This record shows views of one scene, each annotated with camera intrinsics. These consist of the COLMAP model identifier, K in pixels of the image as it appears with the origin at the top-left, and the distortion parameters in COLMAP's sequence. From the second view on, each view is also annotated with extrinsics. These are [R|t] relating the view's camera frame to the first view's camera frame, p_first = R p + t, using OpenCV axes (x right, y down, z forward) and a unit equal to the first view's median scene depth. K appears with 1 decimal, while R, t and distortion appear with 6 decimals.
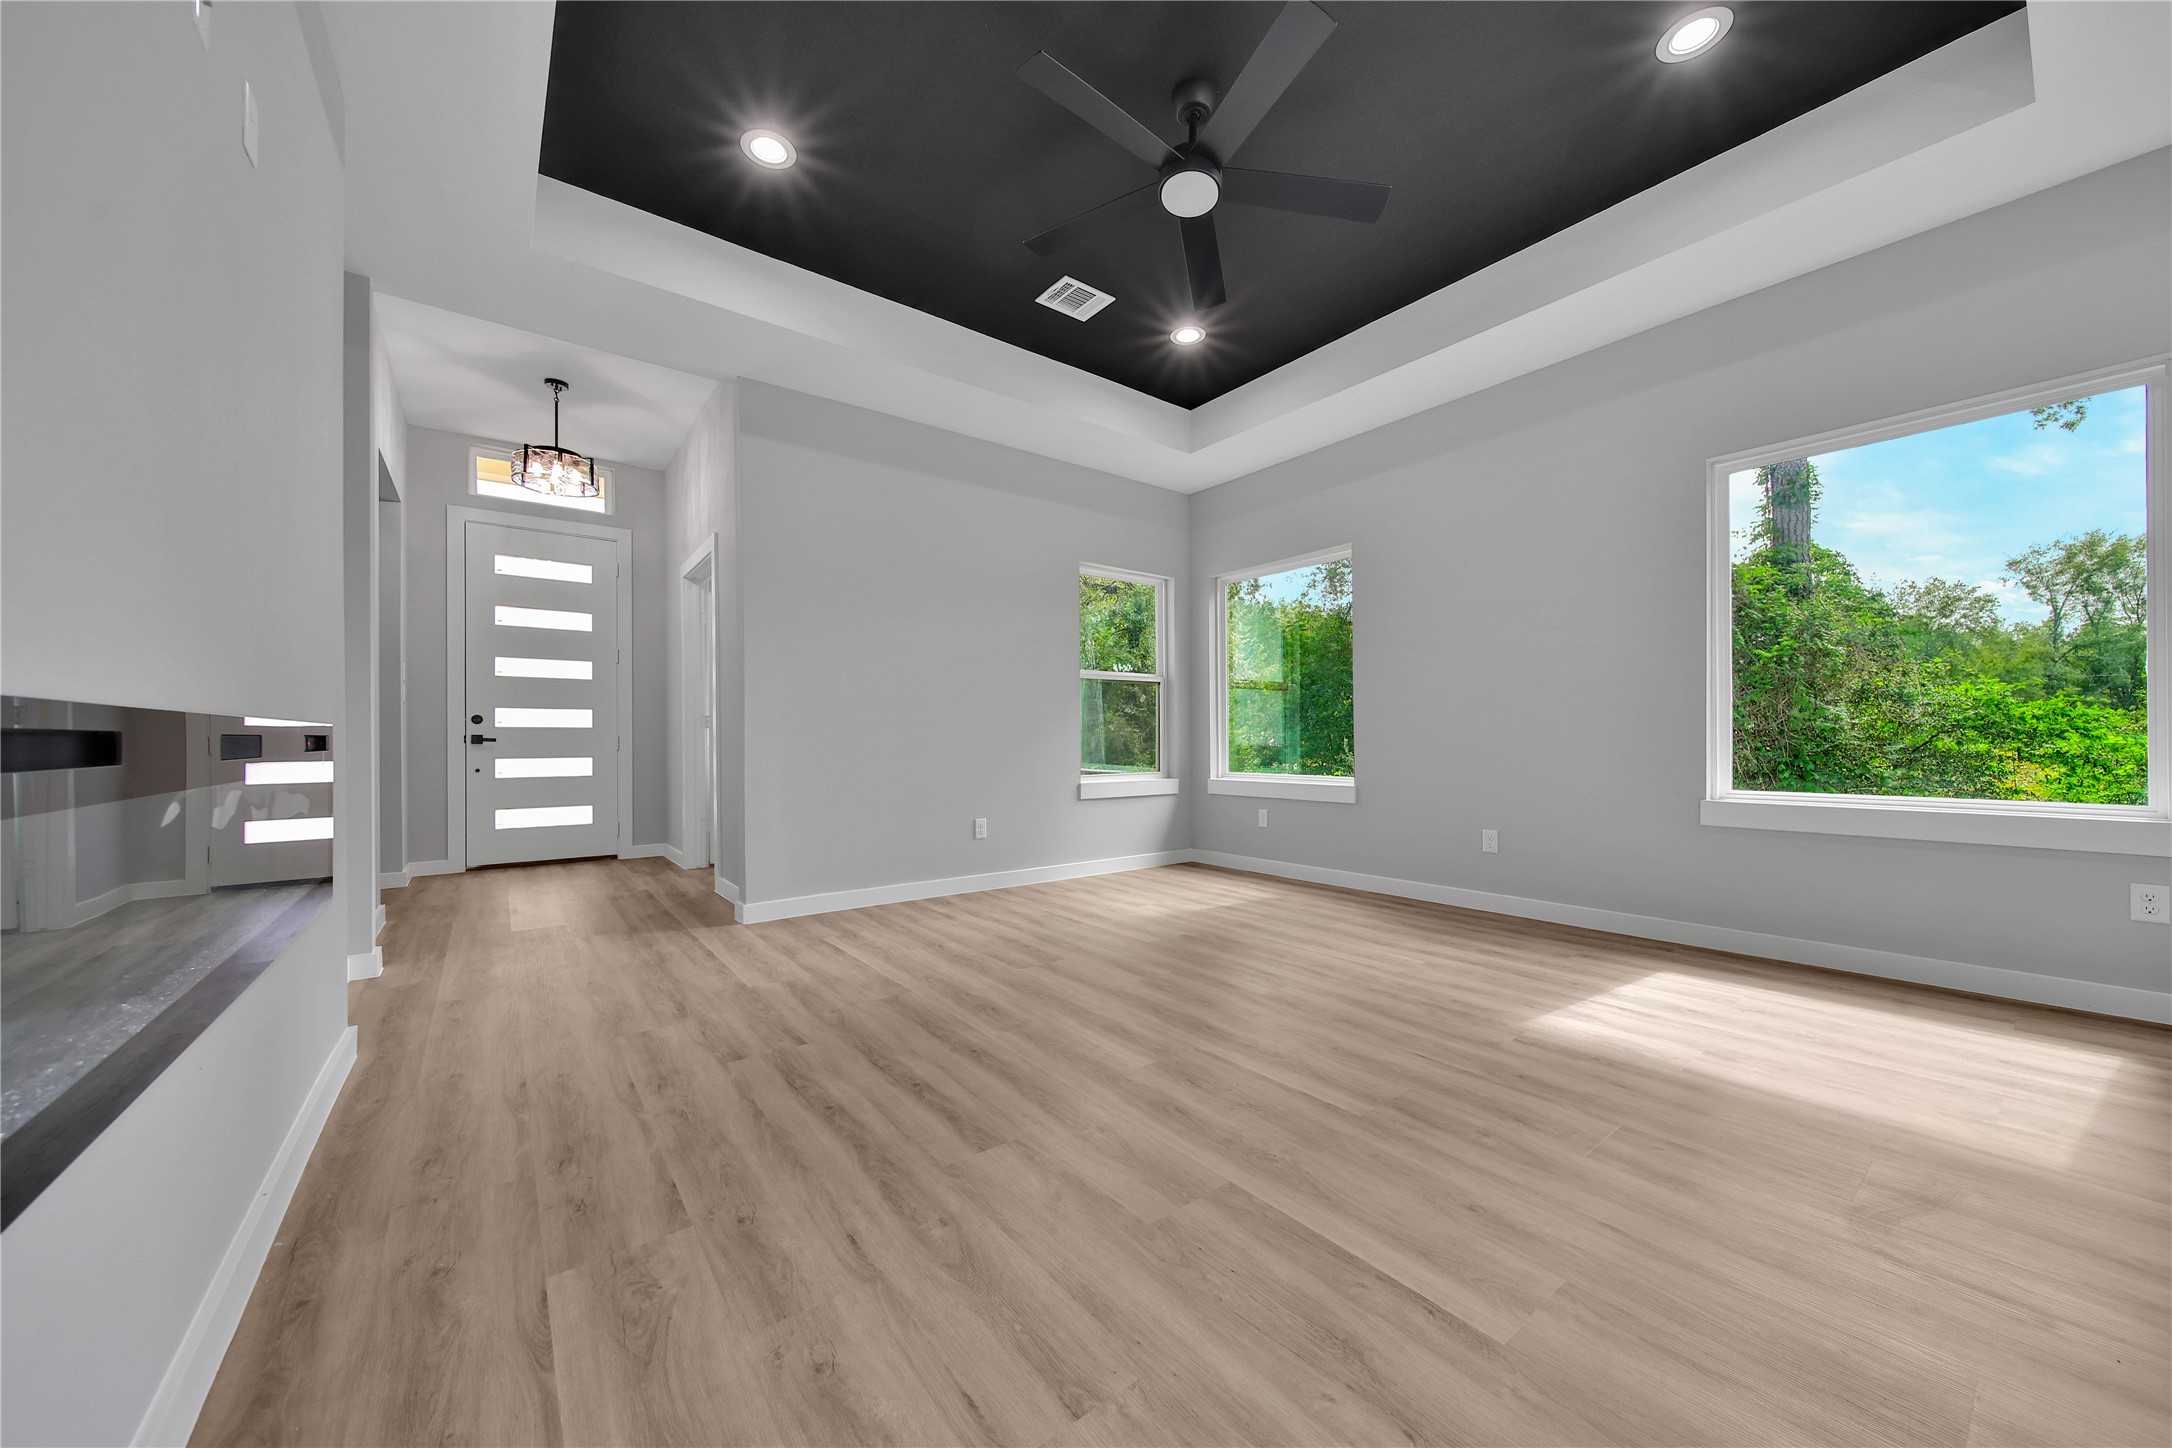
lens RADIAL K [[774.6, 0, 1083.2], [0, 774.6, 742.1], [0, 0, 1]] dist [0.000910, -0.001519]
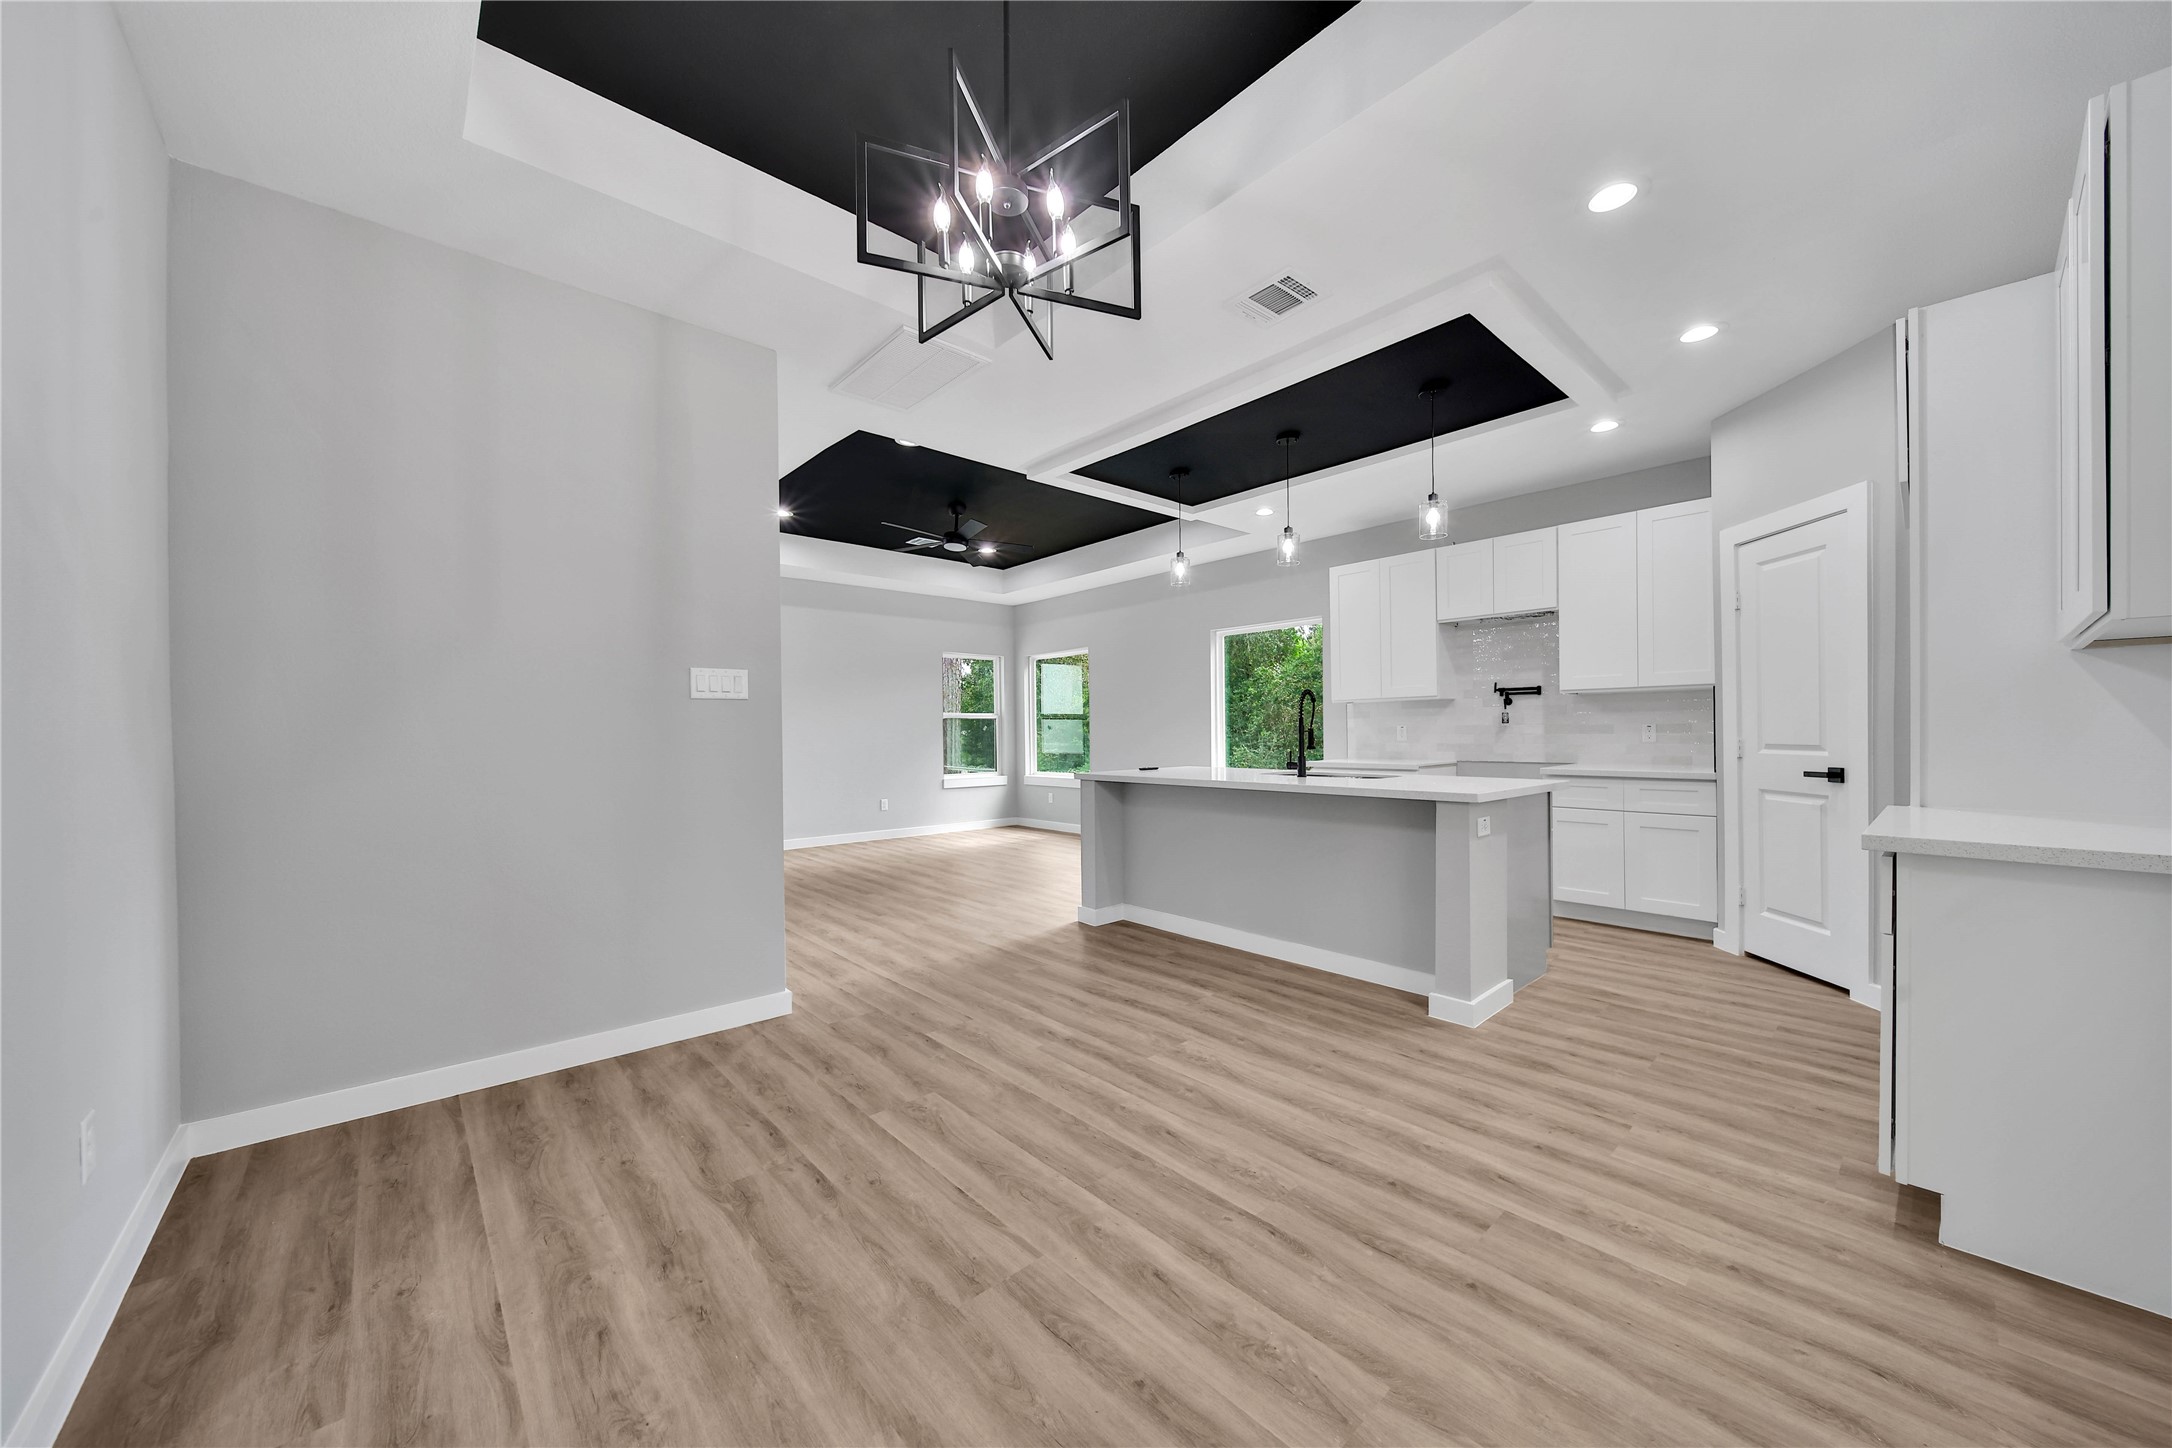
lens RADIAL K [[774.6, 0, 1081.4], [0, 774.6, 732.2], [0, 0, 1]] dist [0.000910, -0.001519]
pose [[0.997057, -0.003969, 0.076560, 0.256556], [0.004308, 0.999982, -0.004263, -0.064821], [-0.076542, 0.004580, 0.997056, -1.139312]]
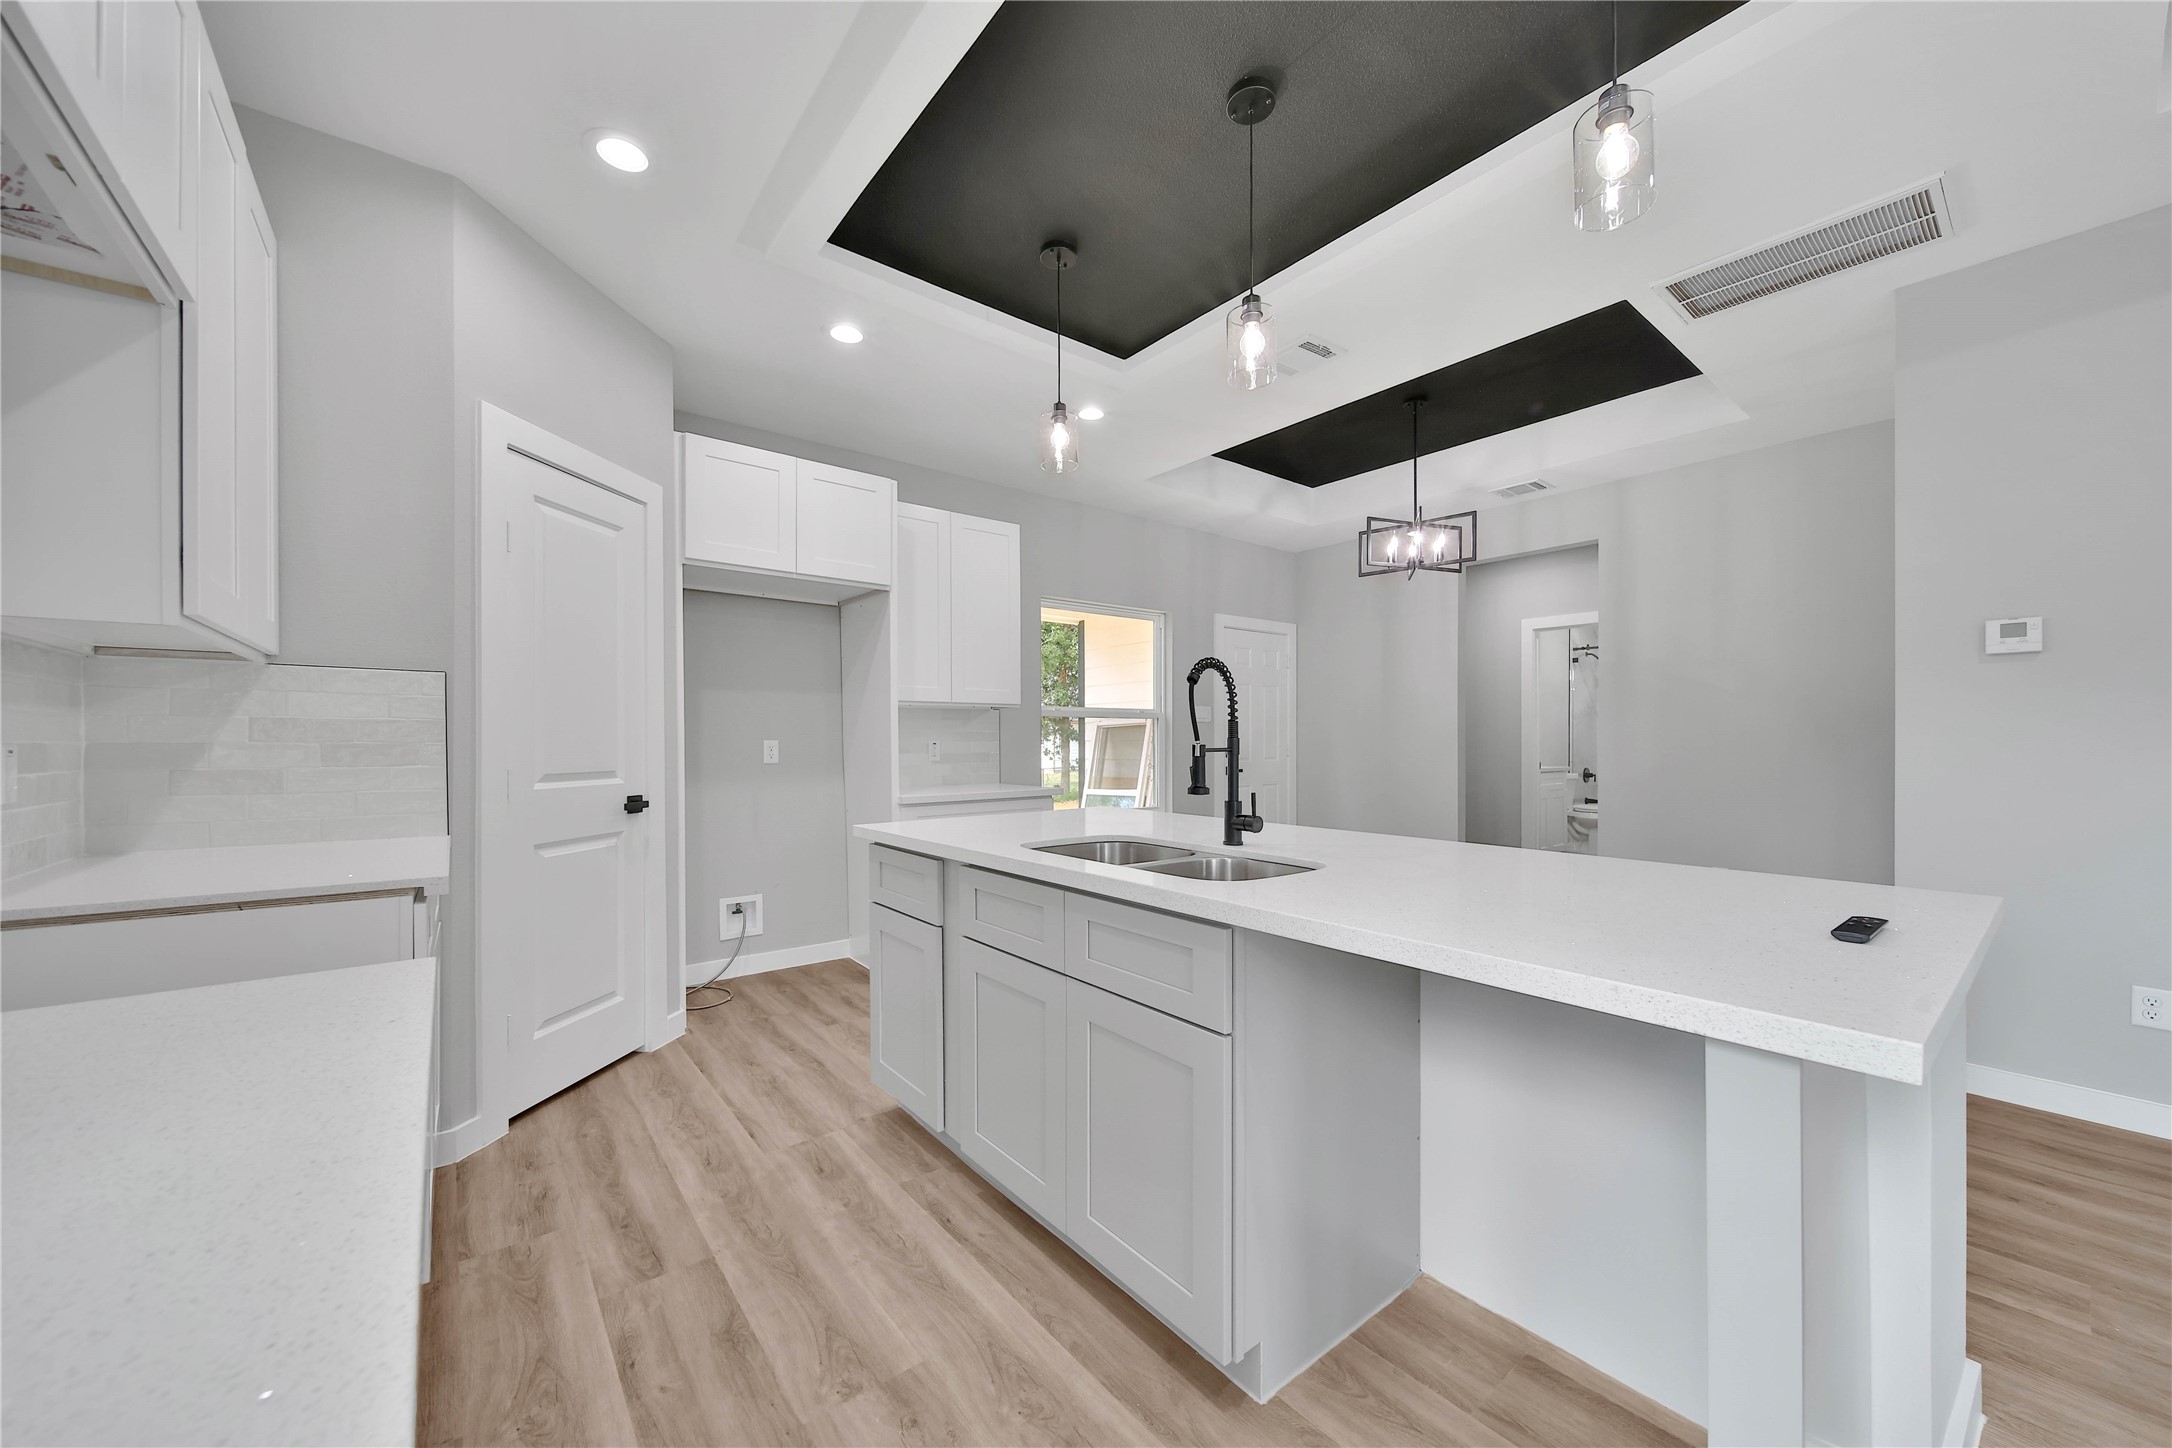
lens RADIAL K [[774.6, 0, 1085.2], [0, 774.6, 743.7], [0, 0, 1]] dist [0.000910, -0.001519]
pose [[-0.999864, 0.007957, -0.014463, 0.805990], [0.007788, 0.999901, 0.011681, -0.082140], [0.014555, 0.011567, -0.999827, 0.600794]]
